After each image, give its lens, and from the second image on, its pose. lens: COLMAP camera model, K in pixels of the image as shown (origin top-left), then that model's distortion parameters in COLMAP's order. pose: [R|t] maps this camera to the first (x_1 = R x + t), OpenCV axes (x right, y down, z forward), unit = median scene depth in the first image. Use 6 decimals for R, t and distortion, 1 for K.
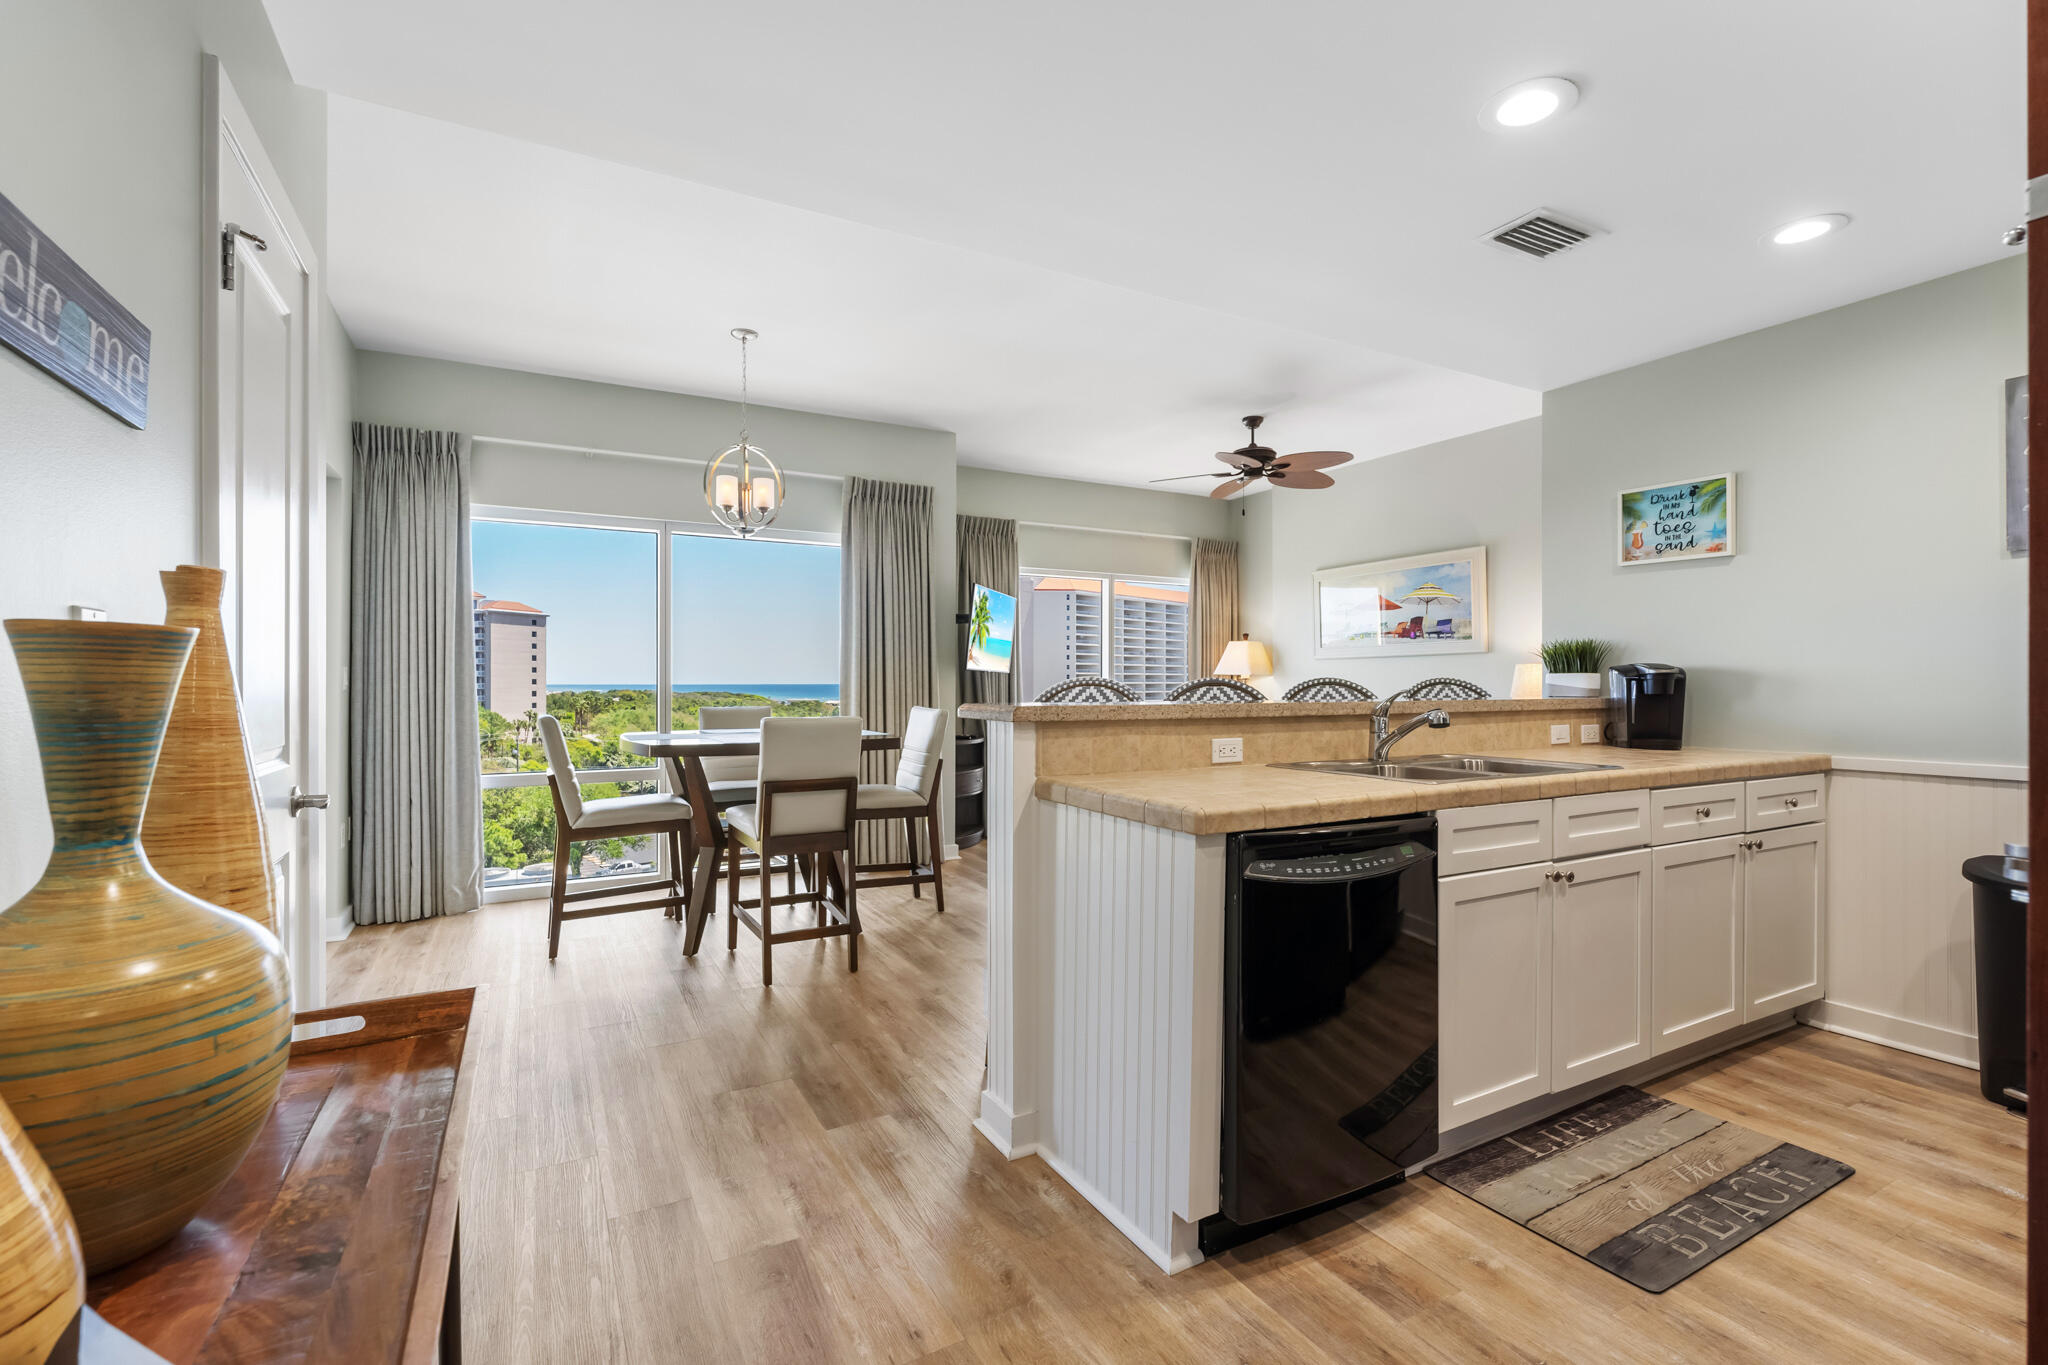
lens RADIAL K [[905.3, 0, 1024.0], [0, 905.3, 682.5], [0, 0, 1]] dist [-0.000101, -0.000027]
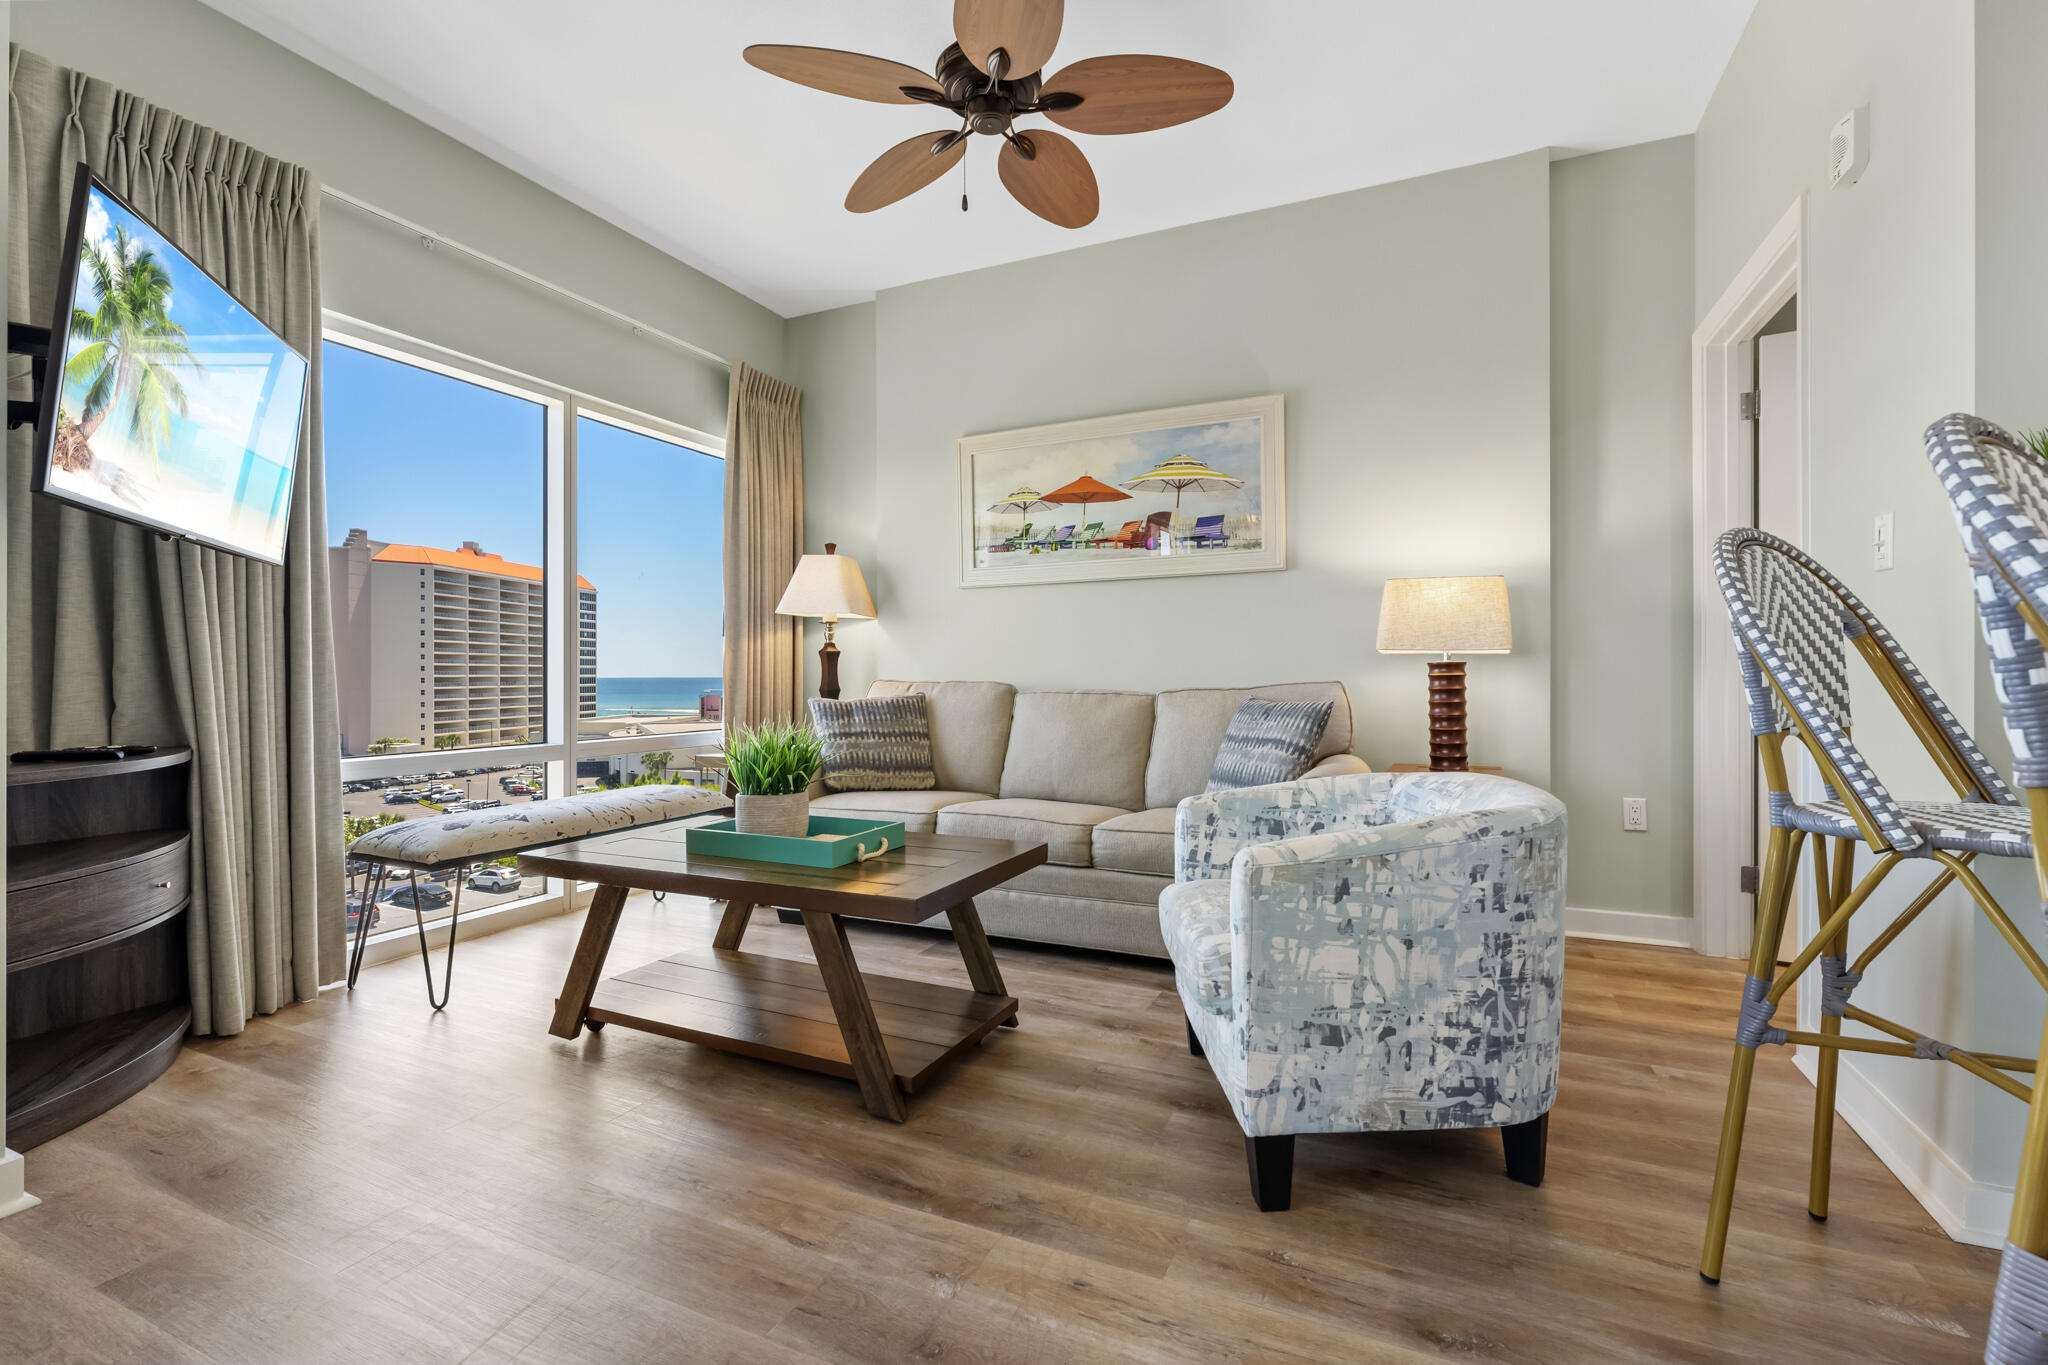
lens RADIAL K [[905.7, 0, 1024.0], [0, 905.7, 682.5], [0, 0, 1]] dist [0.015421, 0.000137]
pose [[0.805547, -0.007587, 0.592483, 0.004013], [0.000626, 0.999928, 0.011953, 0.035711], [-0.592532, -0.009258, 0.805494, 0.608913]]
